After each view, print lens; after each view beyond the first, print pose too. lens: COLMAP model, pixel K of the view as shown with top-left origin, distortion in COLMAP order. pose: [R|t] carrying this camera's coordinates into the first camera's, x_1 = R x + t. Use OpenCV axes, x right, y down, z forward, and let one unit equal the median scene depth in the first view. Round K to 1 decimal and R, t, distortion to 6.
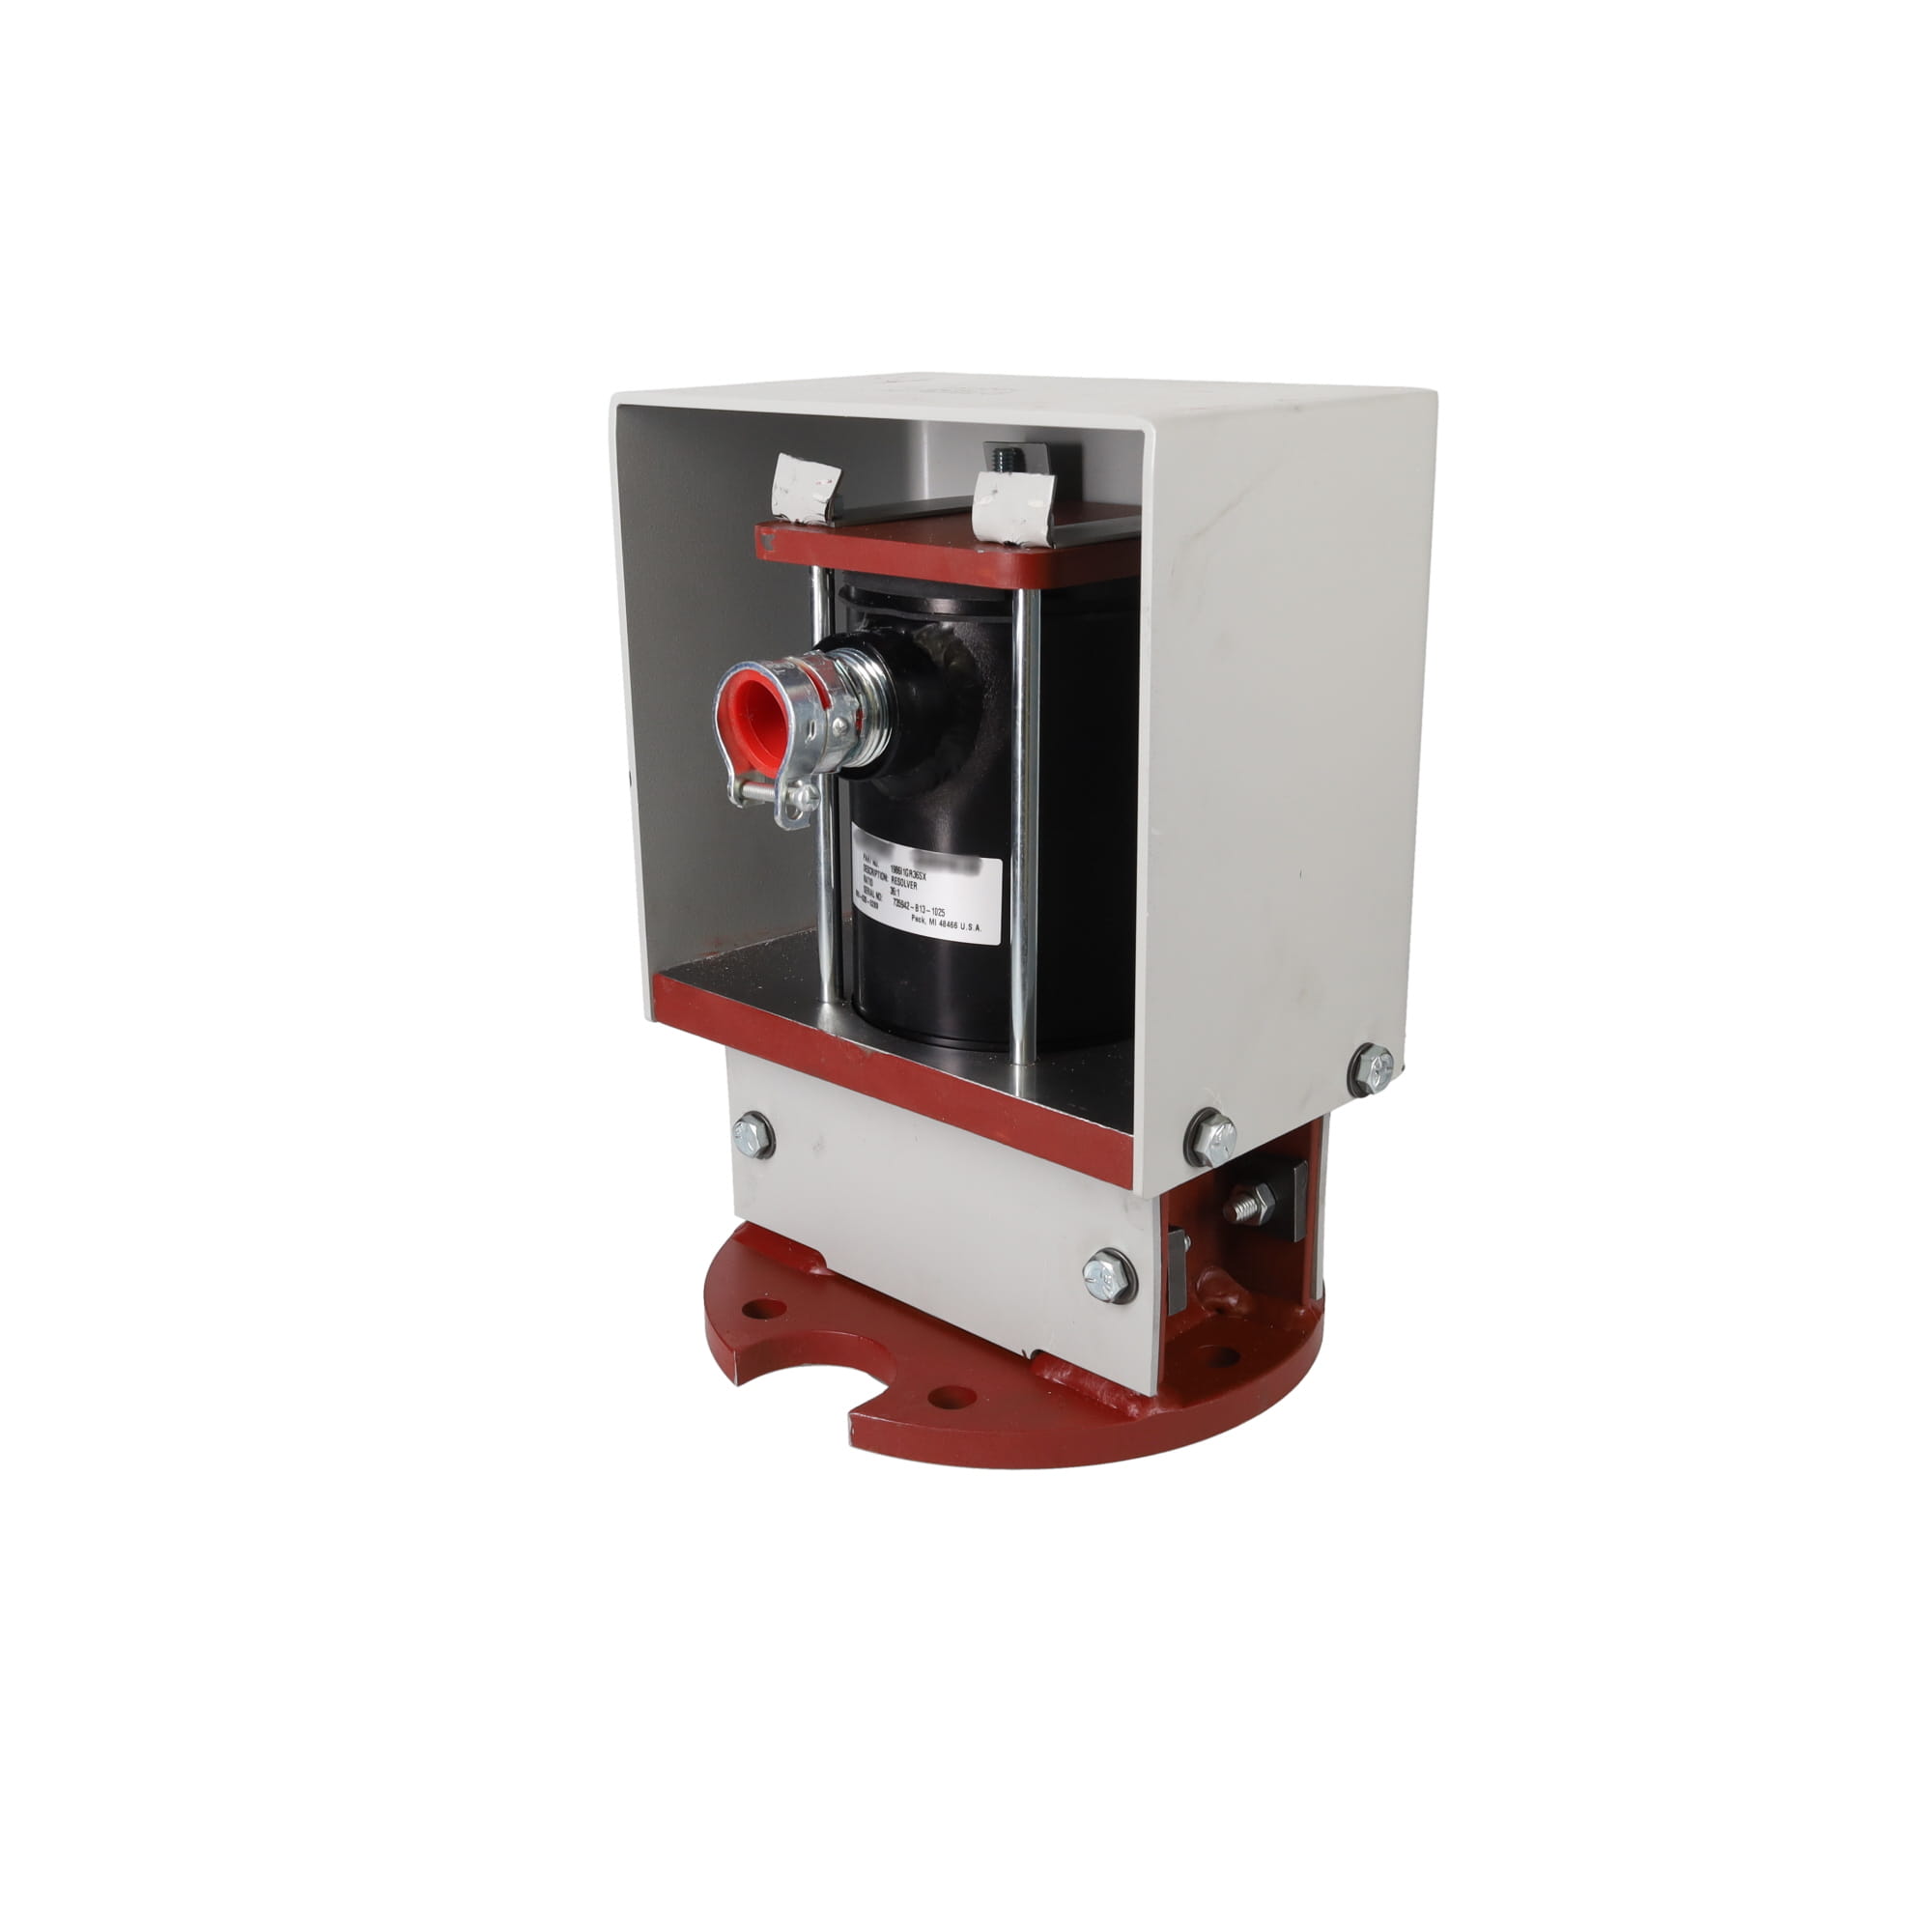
lens RADIAL K [[2121.6, 0, 966.0], [0, 2121.6, 966.0], [0, 0, 1]] dist [0.013551, 0.012054]
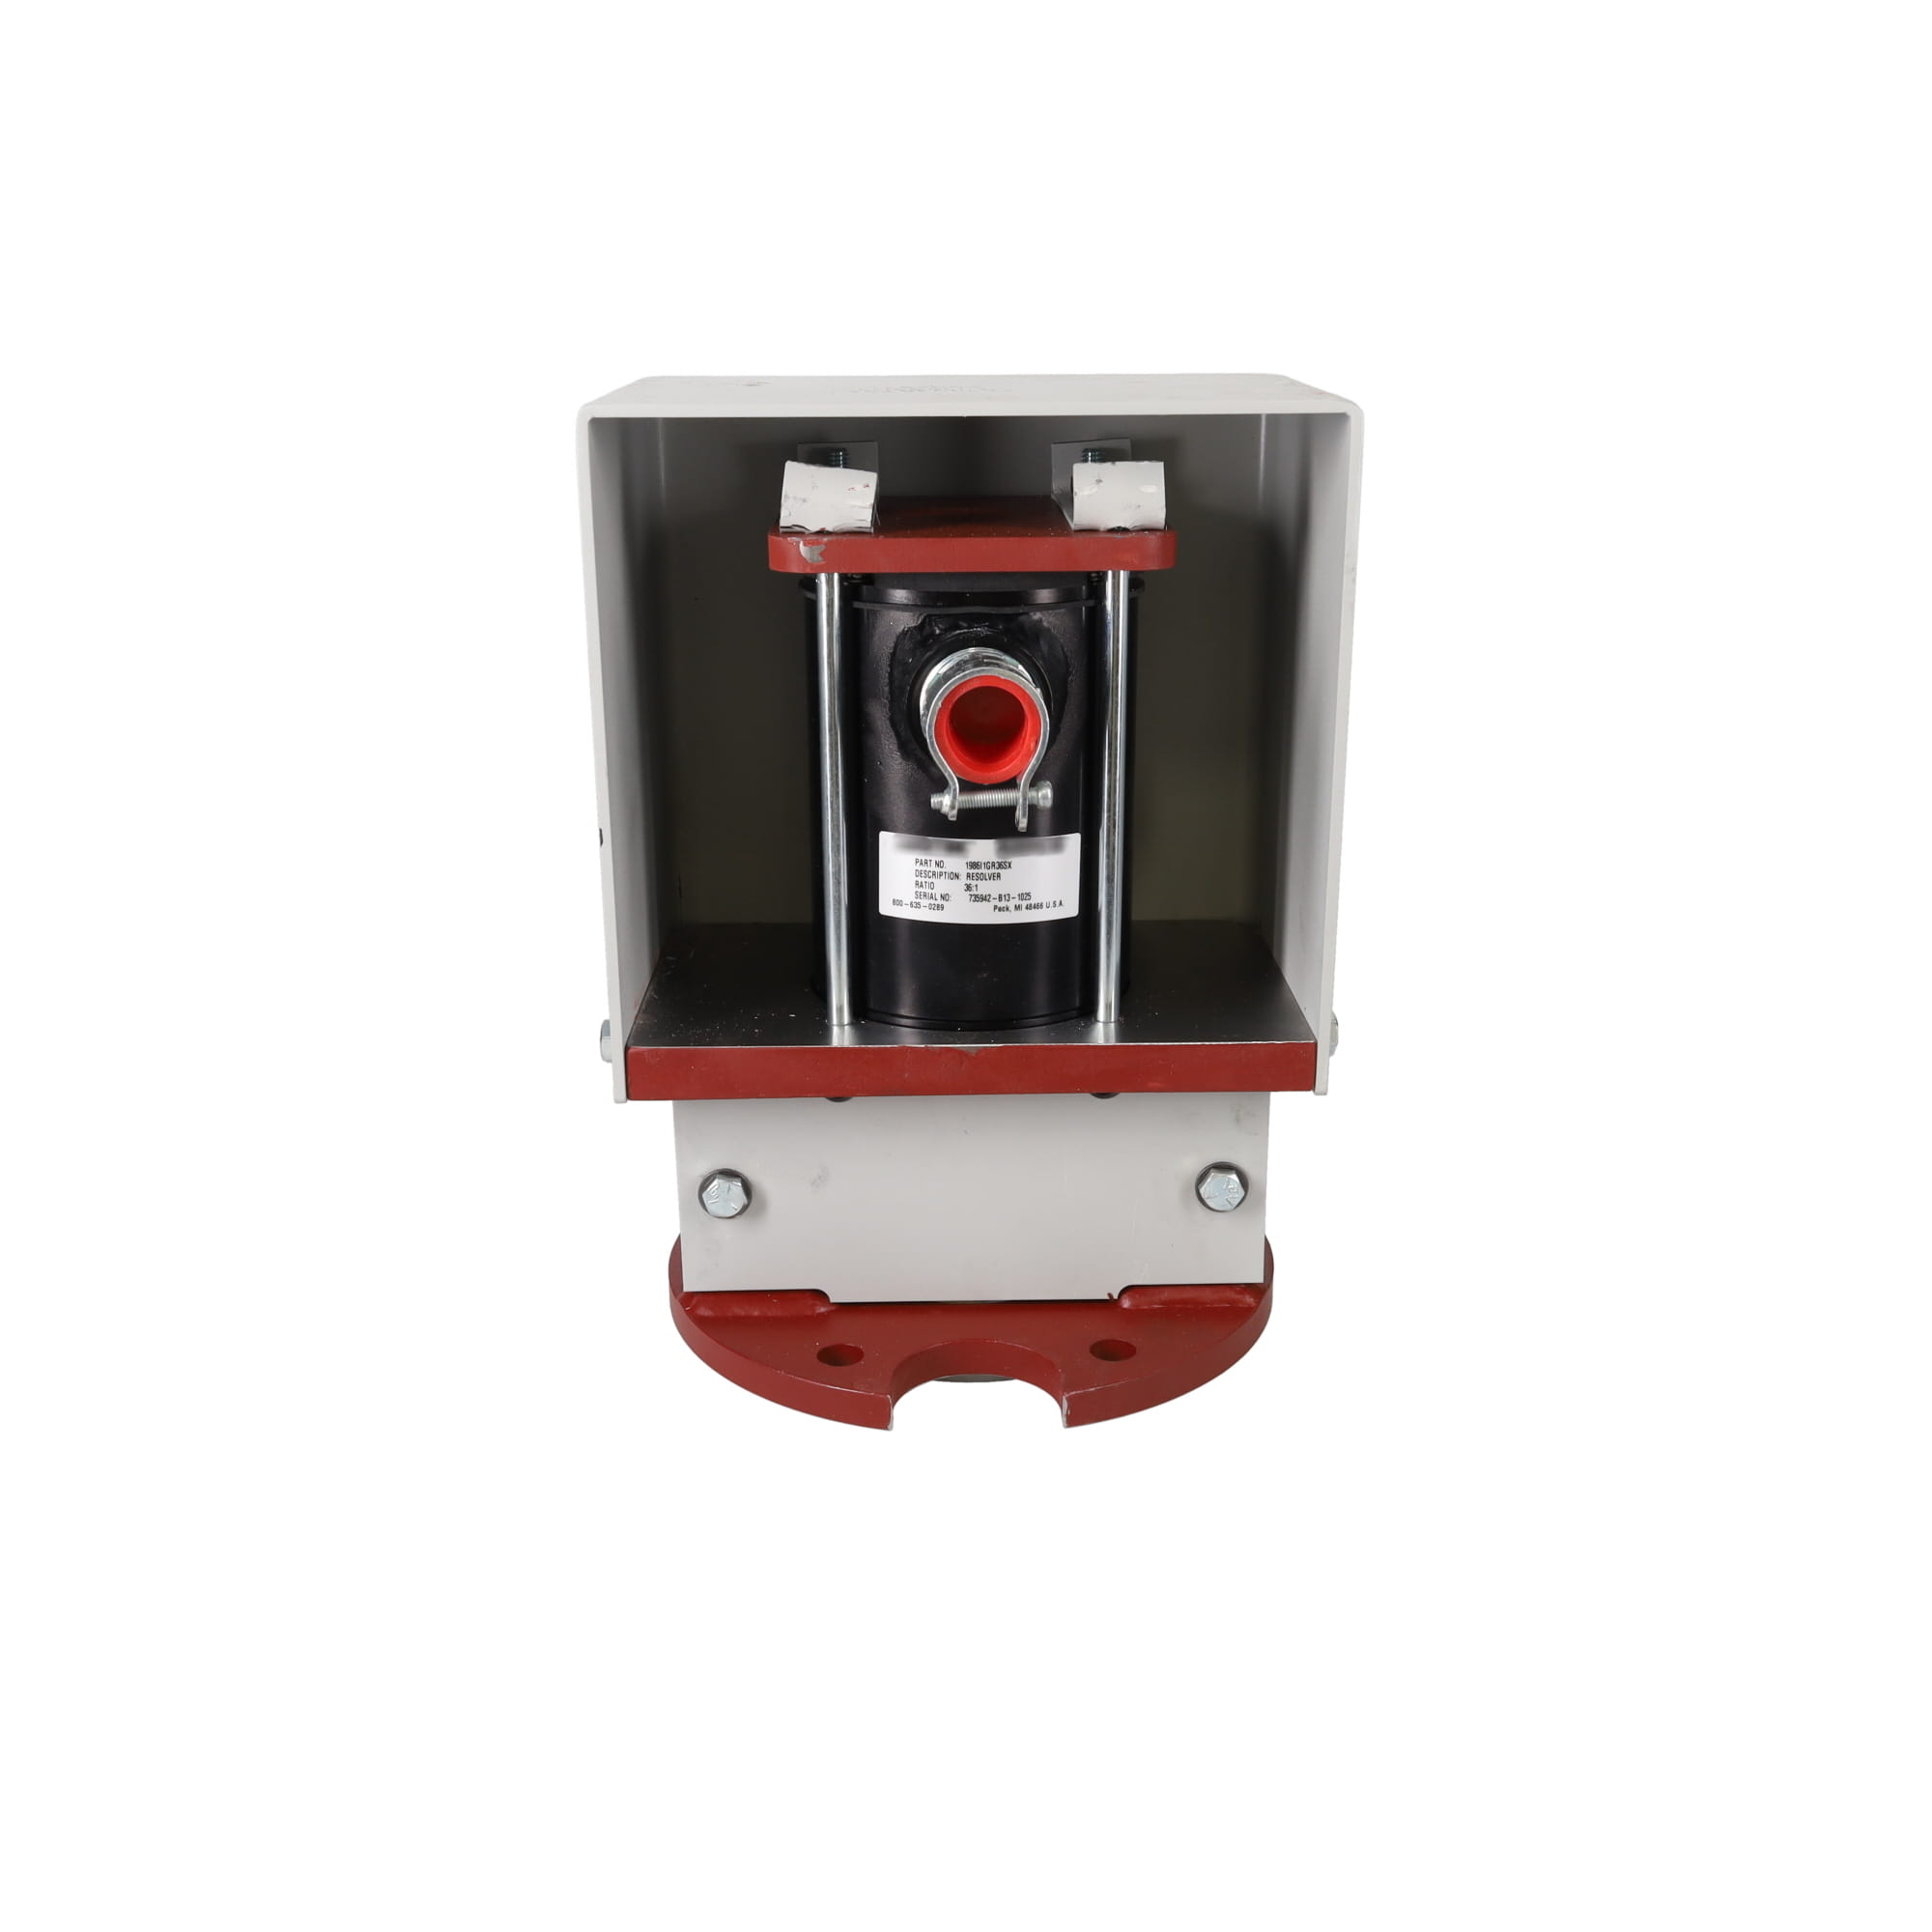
lens RADIAL K [[2121.6, 0, 966.0], [0, 2121.6, 966.0], [0, 0, 1]] dist [0.013551, 0.012054]
pose [[0.705877, -0.215152, 0.674868, -0.727385], [0.215757, 0.972787, 0.084459, -0.085028], [-0.674675, 0.085990, 0.733089, 0.269716]]
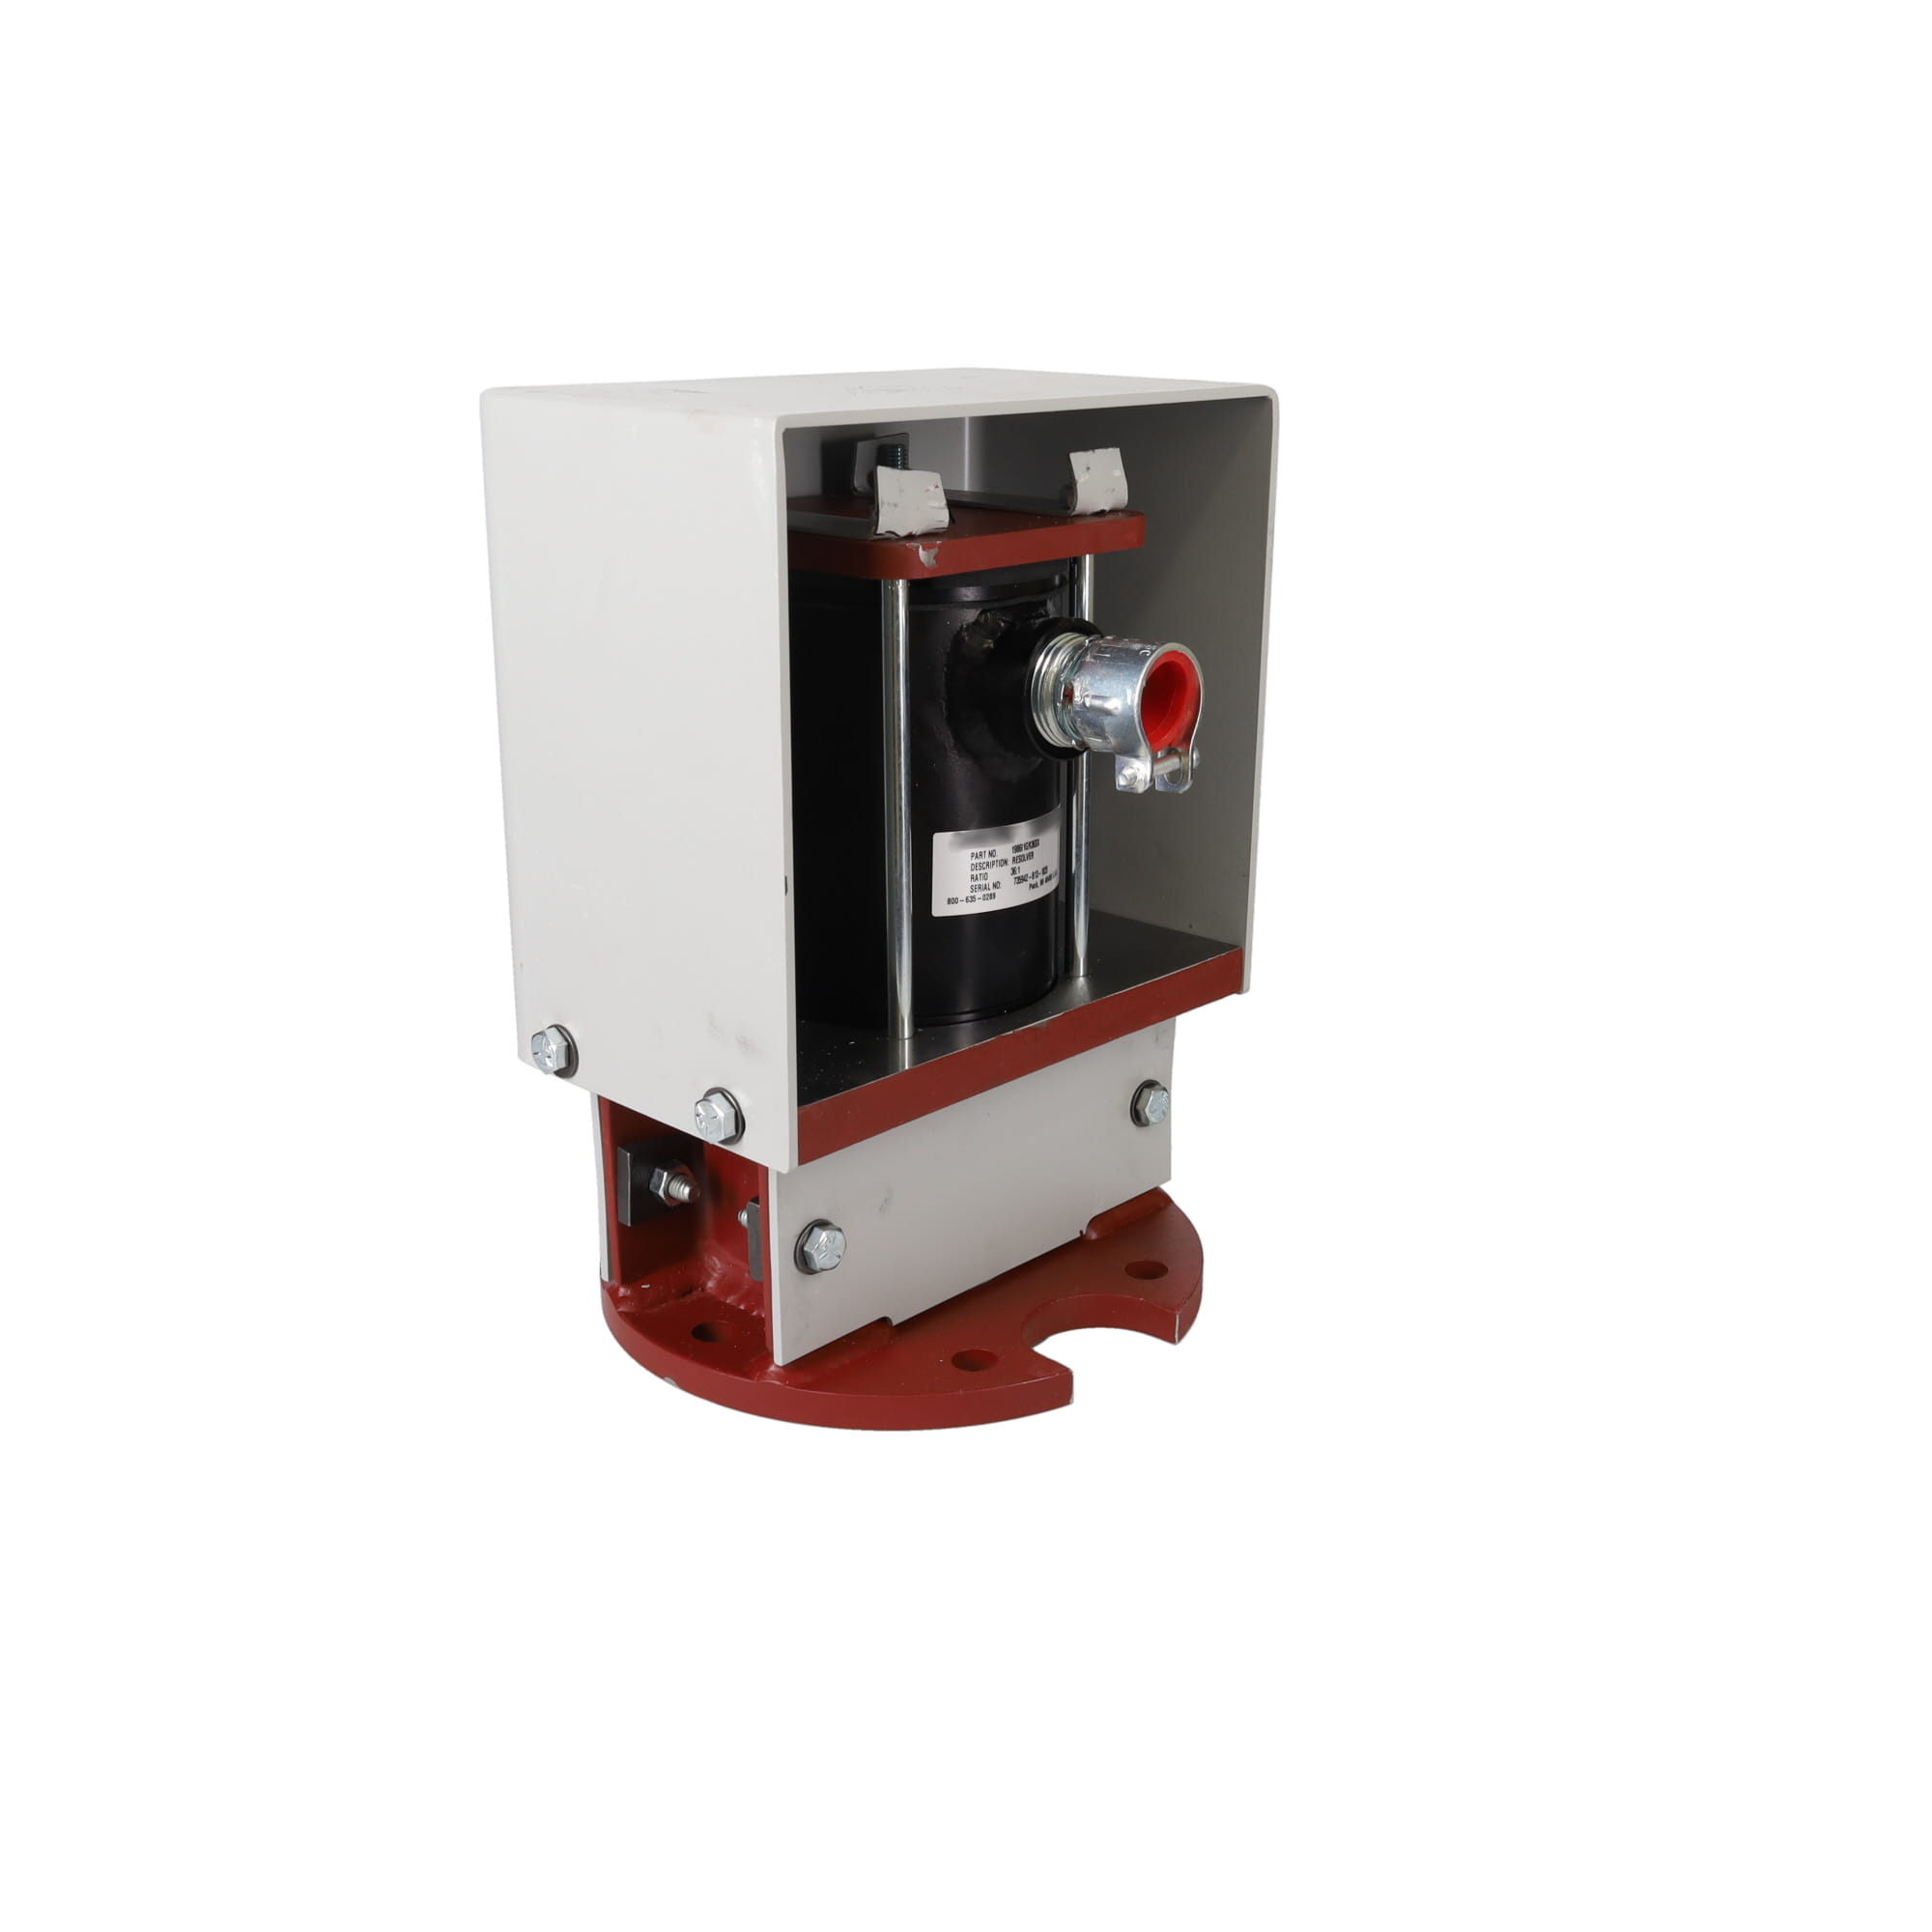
lens RADIAL K [[2121.6, 0, 966.0], [0, 2121.6, 966.0], [0, 0, 1]] dist [0.013551, 0.012054]
pose [[-0.010164, -0.301947, 0.953271, -1.040969], [0.305515, 0.906796, 0.290484, -0.303047], [-0.952133, 0.294191, 0.083033, 0.958023]]
